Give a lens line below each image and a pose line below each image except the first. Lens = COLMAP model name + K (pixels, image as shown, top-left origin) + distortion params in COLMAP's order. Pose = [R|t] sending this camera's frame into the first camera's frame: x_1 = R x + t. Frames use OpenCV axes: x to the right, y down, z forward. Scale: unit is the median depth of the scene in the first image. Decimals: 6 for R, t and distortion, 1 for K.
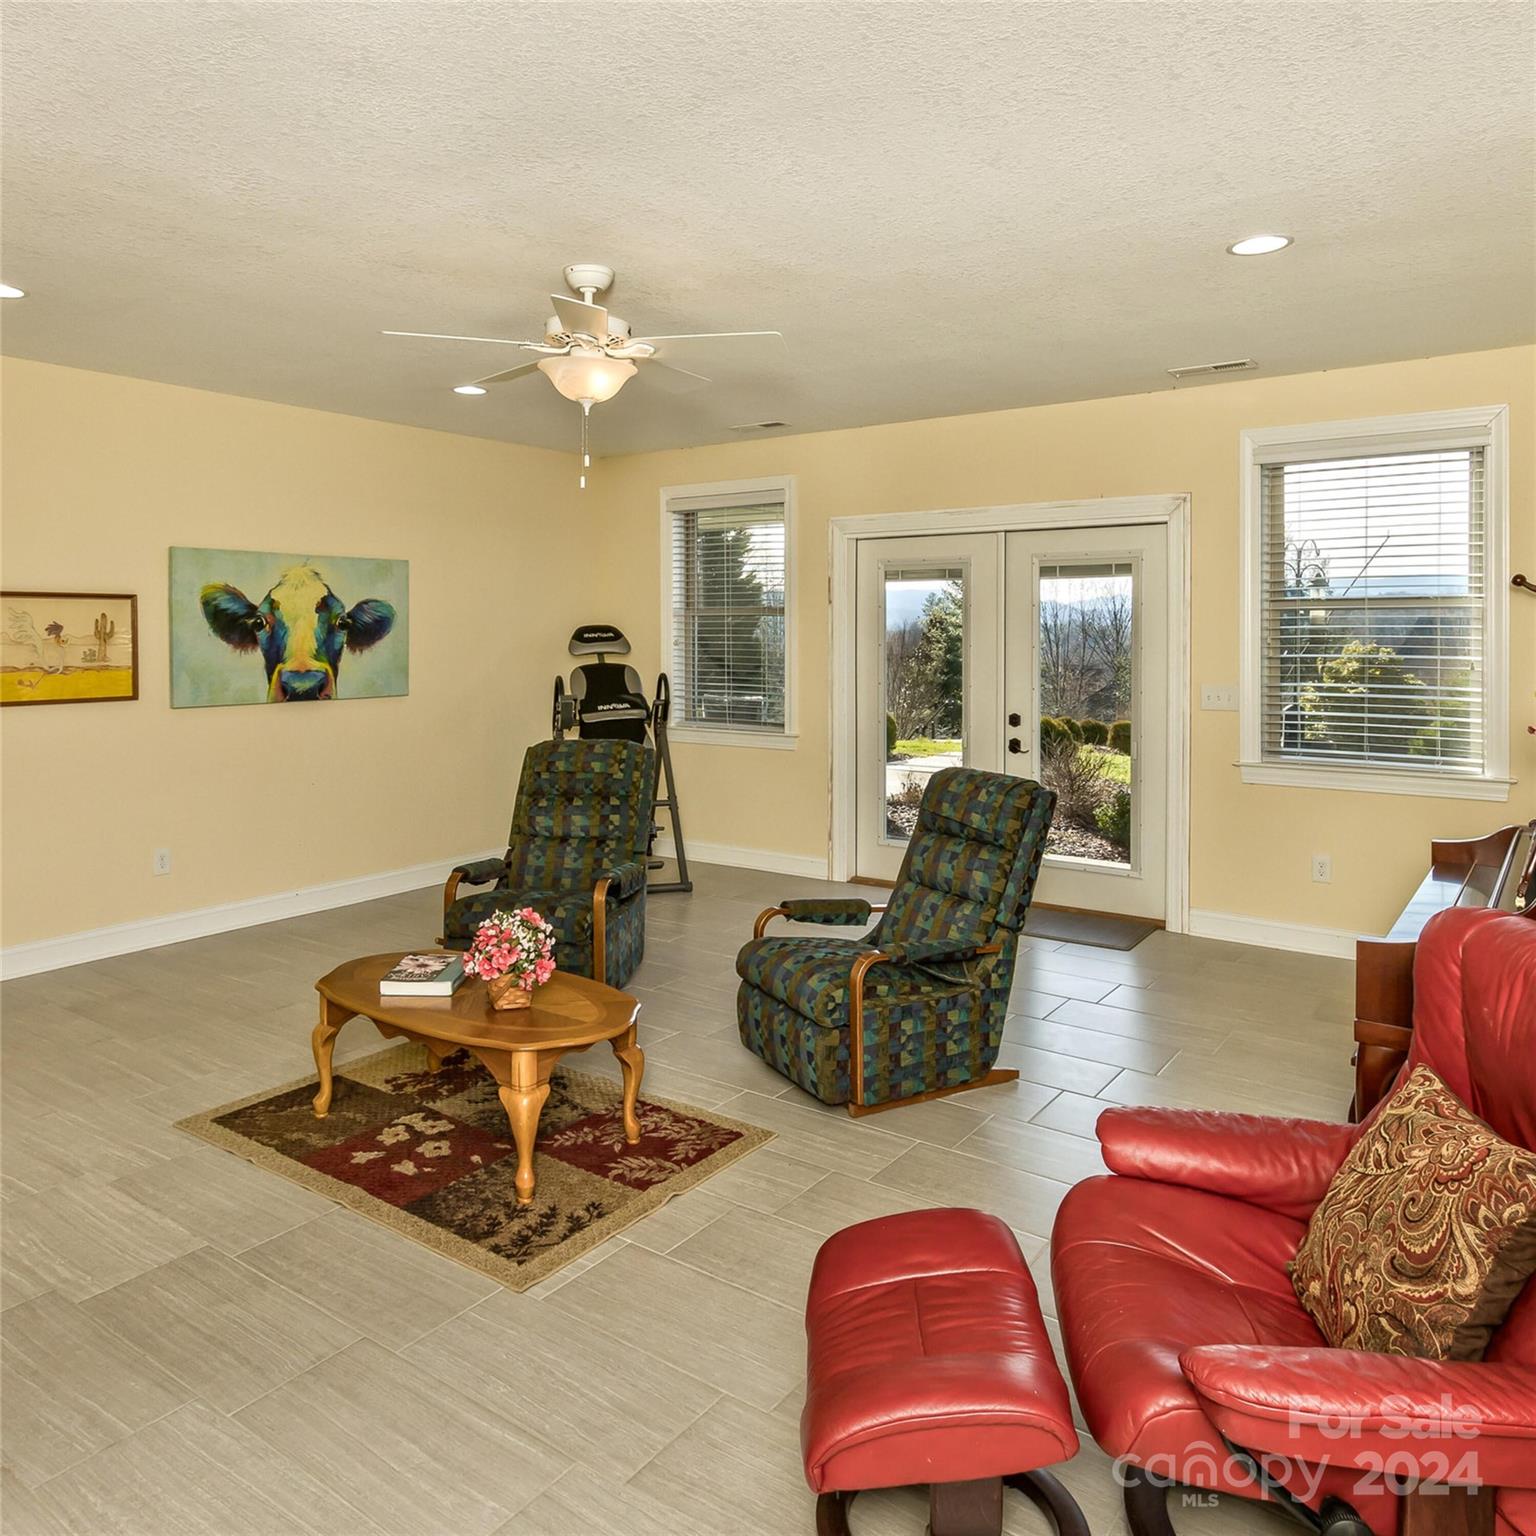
lens RADIAL K [[1144.1, 0, 743.9], [0, 1144.1, 692.8], [0, 0, 1]] dist [-0.002725, 0.000805]
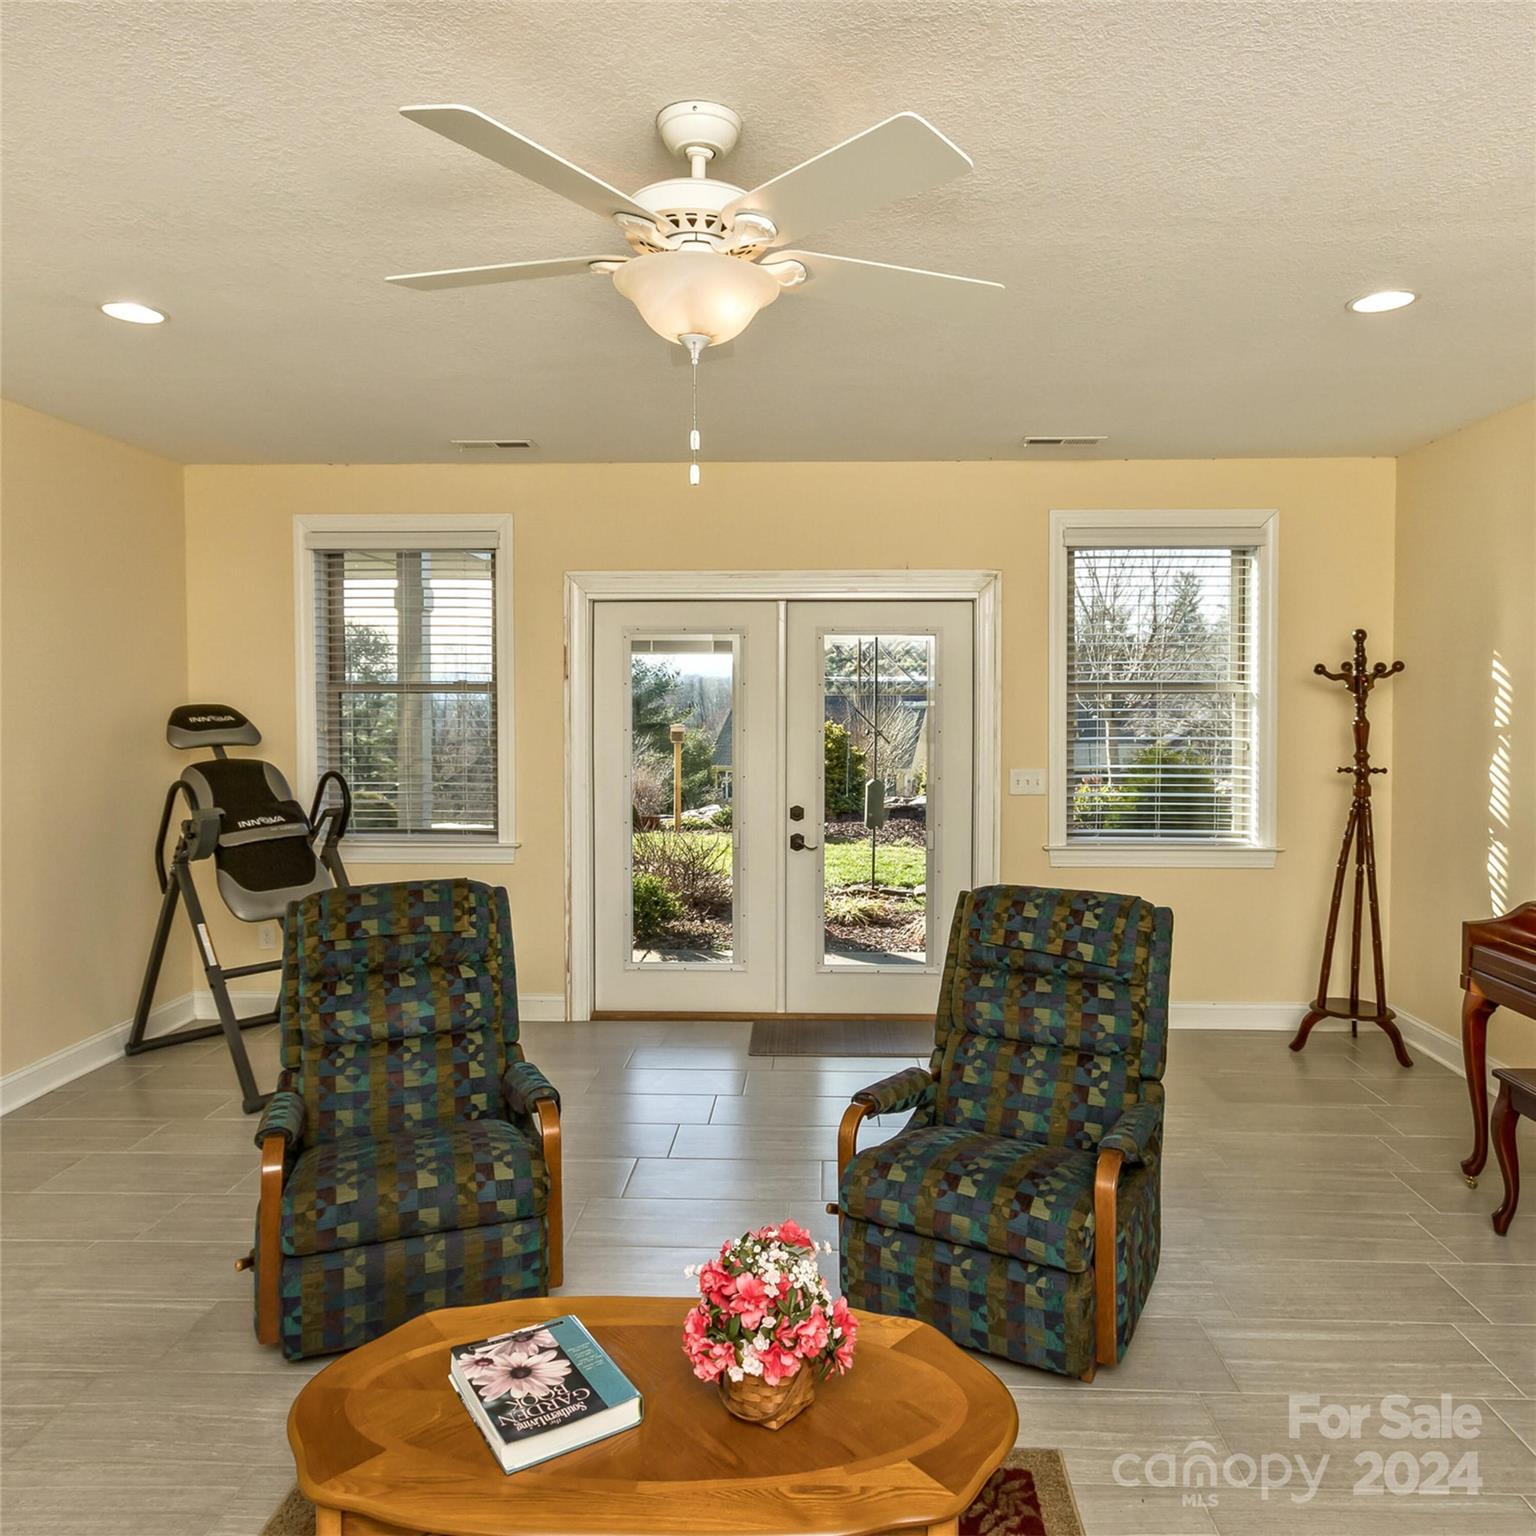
lens RADIAL K [[1107.0, 0, 775.2], [0, 1107.0, 769.6], [0, 0, 1]] dist [-0.002215, 0.003793]
pose [[0.829041, -0.030084, 0.558377, -0.302133], [0.028615, 0.999526, 0.011368, -0.023941], [-0.558455, 0.006554, 0.829509, 0.343637]]
